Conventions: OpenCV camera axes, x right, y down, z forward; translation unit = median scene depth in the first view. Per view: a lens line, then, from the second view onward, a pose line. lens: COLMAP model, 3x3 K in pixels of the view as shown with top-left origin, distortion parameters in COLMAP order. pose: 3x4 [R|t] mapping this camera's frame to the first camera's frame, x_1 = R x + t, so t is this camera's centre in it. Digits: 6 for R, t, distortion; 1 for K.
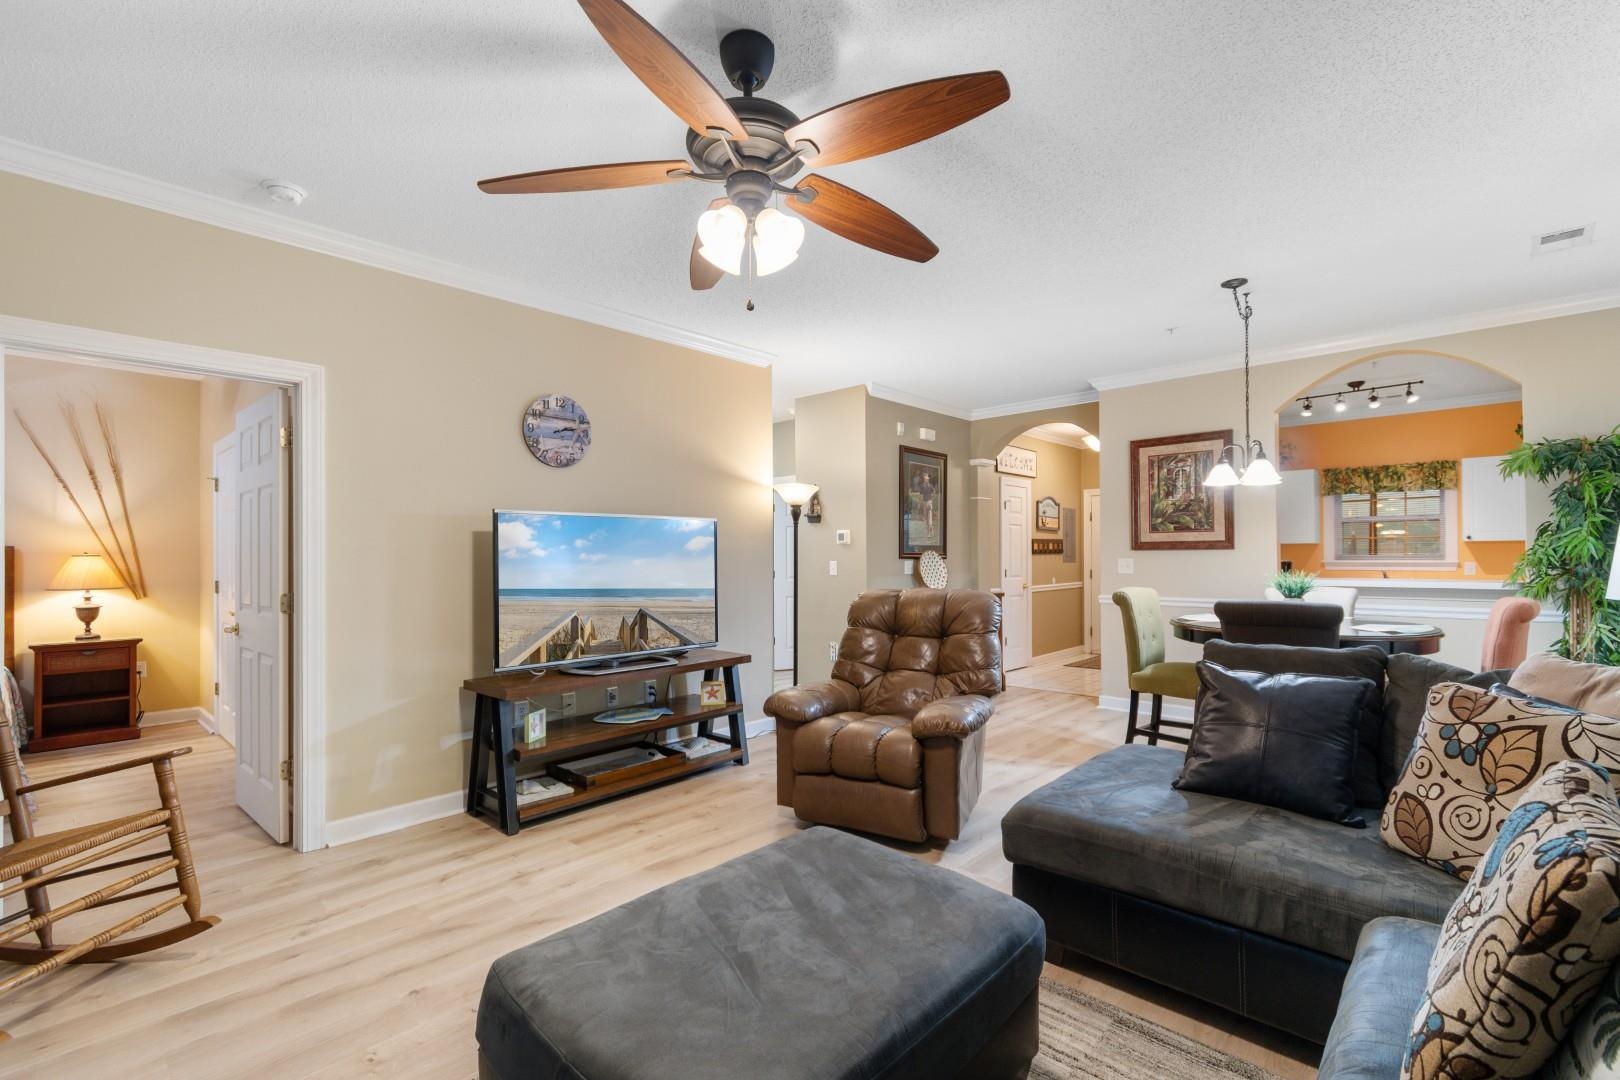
lens RADIAL K [[712.7, 0, 815.9], [0, 712.7, 545.2], [0, 0, 1]] dist [0.000984, -0.000757]
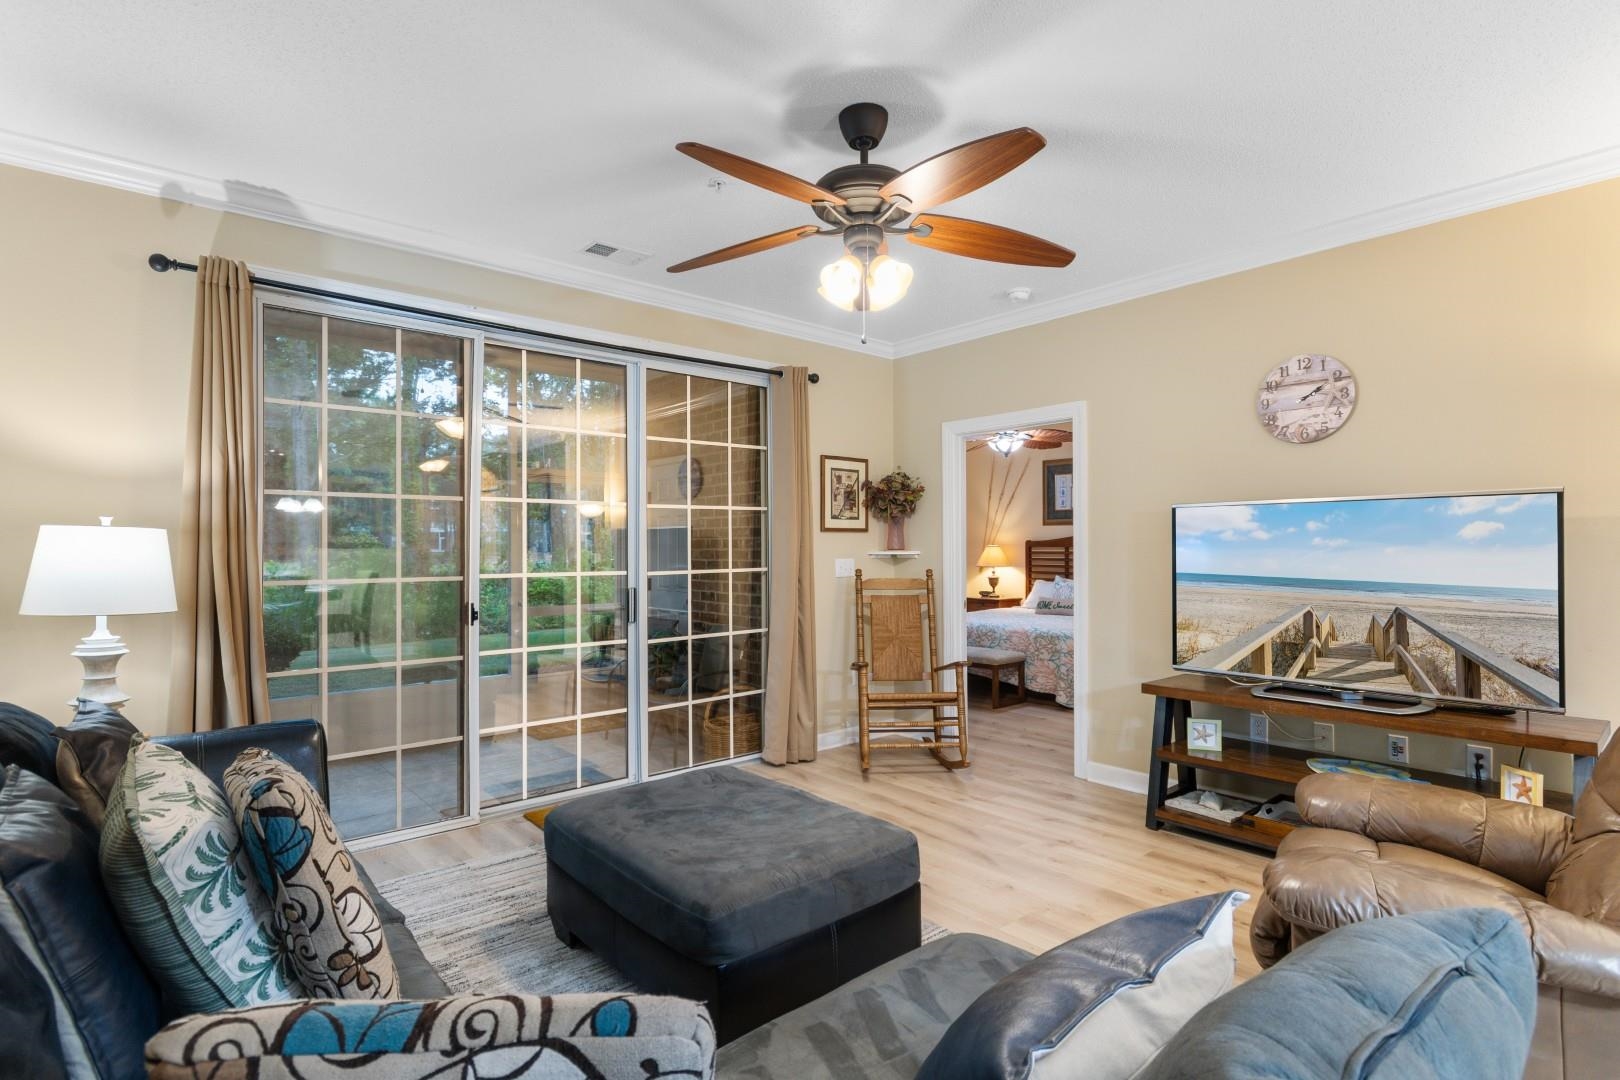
lens RADIAL K [[786.8, 0, 810.0], [0, 786.8, 540.0], [0, 0, 1]] dist [0.000343, 0.000366]
pose [[-0.117642, 0.000115, -0.993056, 0.568256], [0.017789, 0.999840, -0.001991, -0.006262], [0.992897, -0.017900, -0.117625, 0.511162]]
